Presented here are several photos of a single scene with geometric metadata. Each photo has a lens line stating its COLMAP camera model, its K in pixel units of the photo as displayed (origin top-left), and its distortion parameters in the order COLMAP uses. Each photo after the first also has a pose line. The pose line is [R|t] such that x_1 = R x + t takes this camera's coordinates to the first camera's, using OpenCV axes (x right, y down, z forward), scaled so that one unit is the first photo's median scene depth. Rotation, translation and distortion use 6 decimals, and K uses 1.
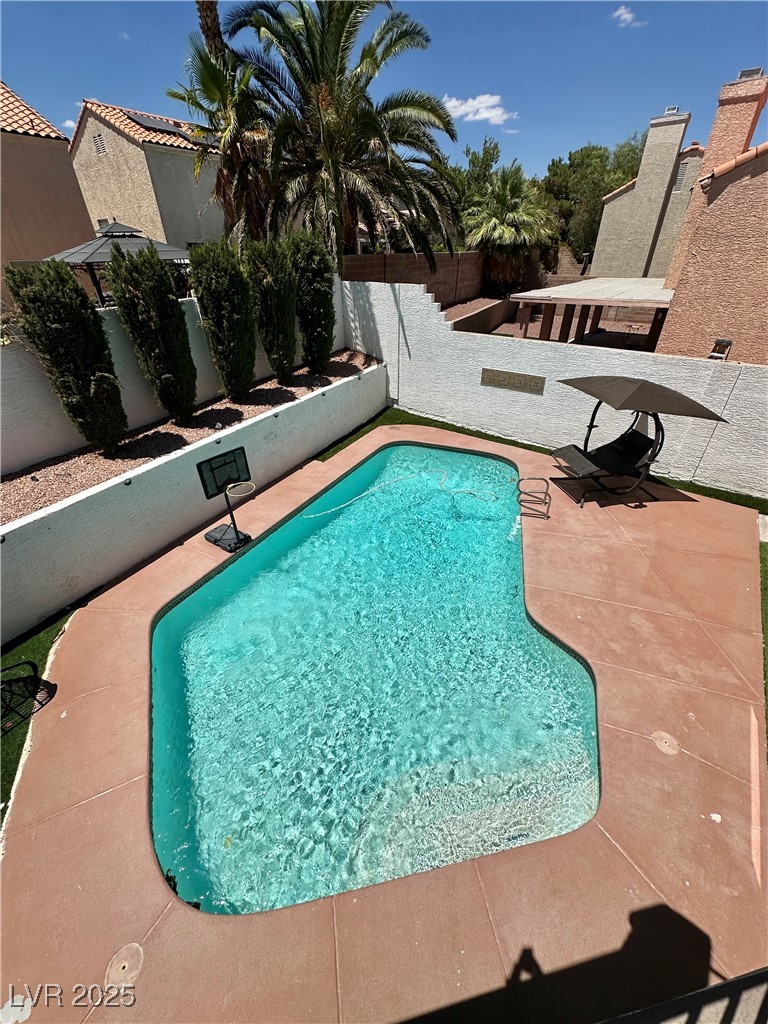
lens RADIAL K [[408.8, 0, 384.6], [0, 408.8, 510.9], [0, 0, 1]] dist [-0.002091, 0.000352]
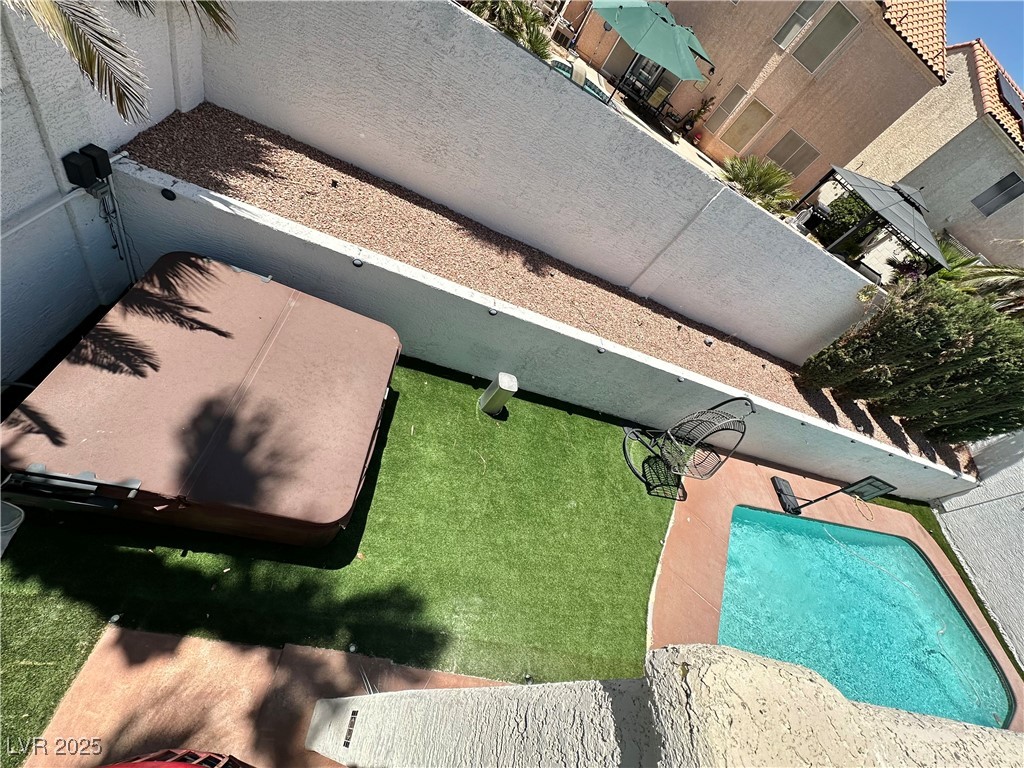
lens RADIAL K [[408.8, 0, 513.2], [0, 408.8, 383.5], [0, 0, 1]] dist [-0.002091, 0.000352]
pose [[0.462996, 0.827001, -0.318912, -0.507846], [-0.806598, 0.542282, 0.235223, 0.196966], [0.367470, 0.148326, 0.918131, -0.339135]]
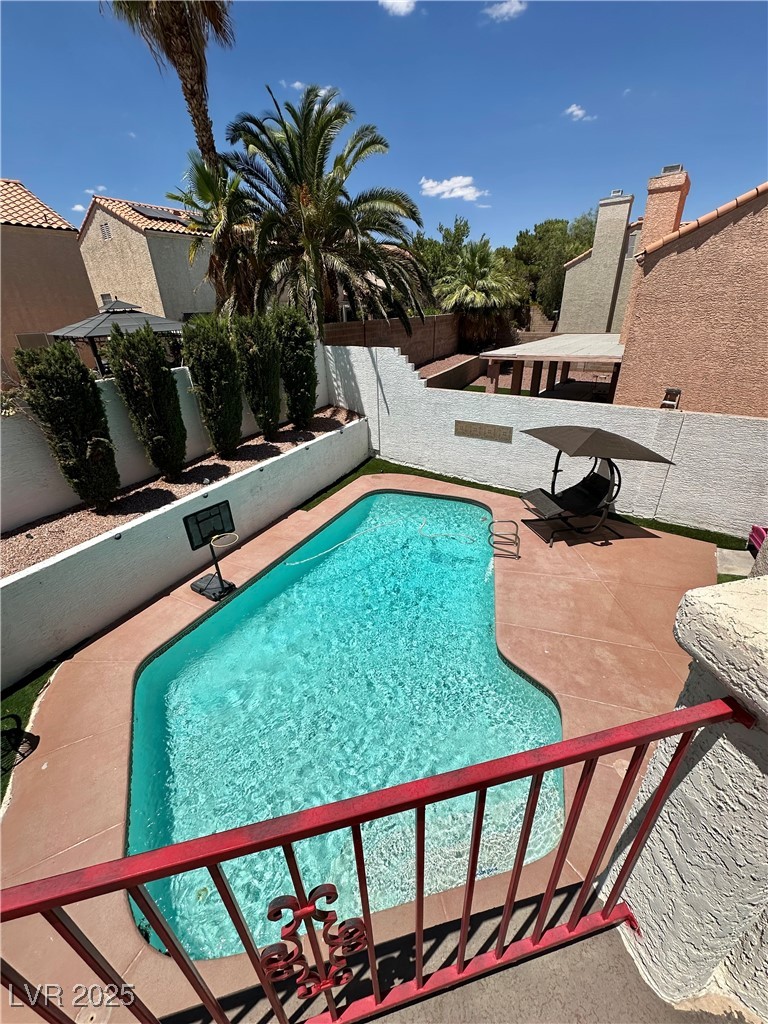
lens RADIAL K [[408.8, 0, 384.4], [0, 408.8, 511.0], [0, 0, 1]] dist [-0.002091, 0.000352]
pose [[0.999428, -0.030520, 0.014556, 0.034865], [0.031945, 0.993350, -0.110613, 0.001980], [-0.011084, 0.111014, 0.993757, -0.048727]]
